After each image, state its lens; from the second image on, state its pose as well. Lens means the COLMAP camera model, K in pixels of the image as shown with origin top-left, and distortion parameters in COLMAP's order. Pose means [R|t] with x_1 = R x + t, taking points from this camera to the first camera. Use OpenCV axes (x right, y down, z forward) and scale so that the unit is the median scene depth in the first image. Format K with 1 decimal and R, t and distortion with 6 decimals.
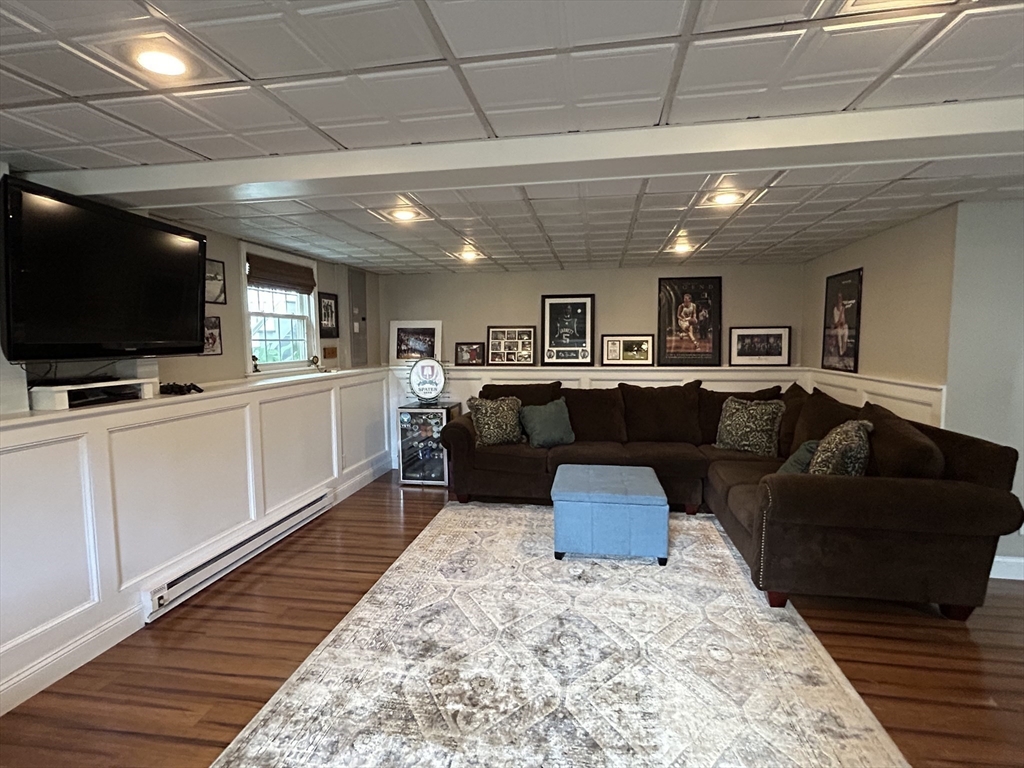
lens RADIAL K [[503.7, 0, 510.3], [0, 503.7, 382.3], [0, 0, 1]] dist [0.003580, 0.000379]
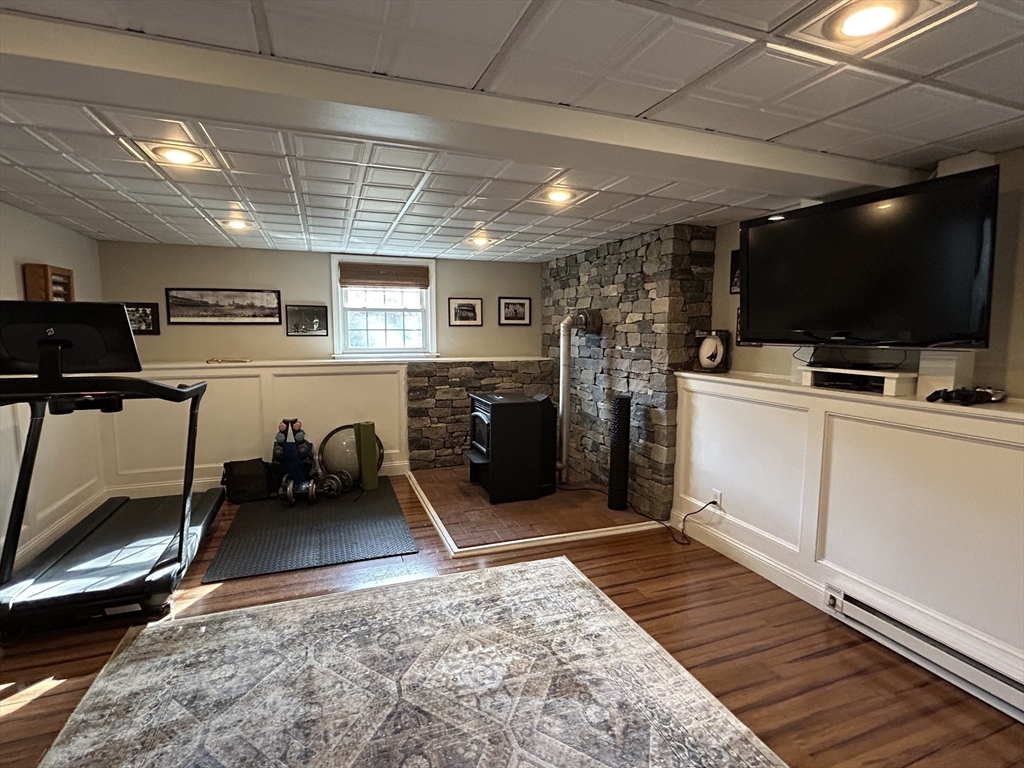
lens RADIAL K [[503.7, 0, 510.7], [0, 503.7, 382.6], [0, 0, 1]] dist [0.003580, 0.000379]
pose [[-0.869147, 0.061224, -0.490750, 0.282304], [-0.035050, 0.982187, 0.184609, -0.129440], [0.493311, 0.177653, -0.851518, 1.427703]]
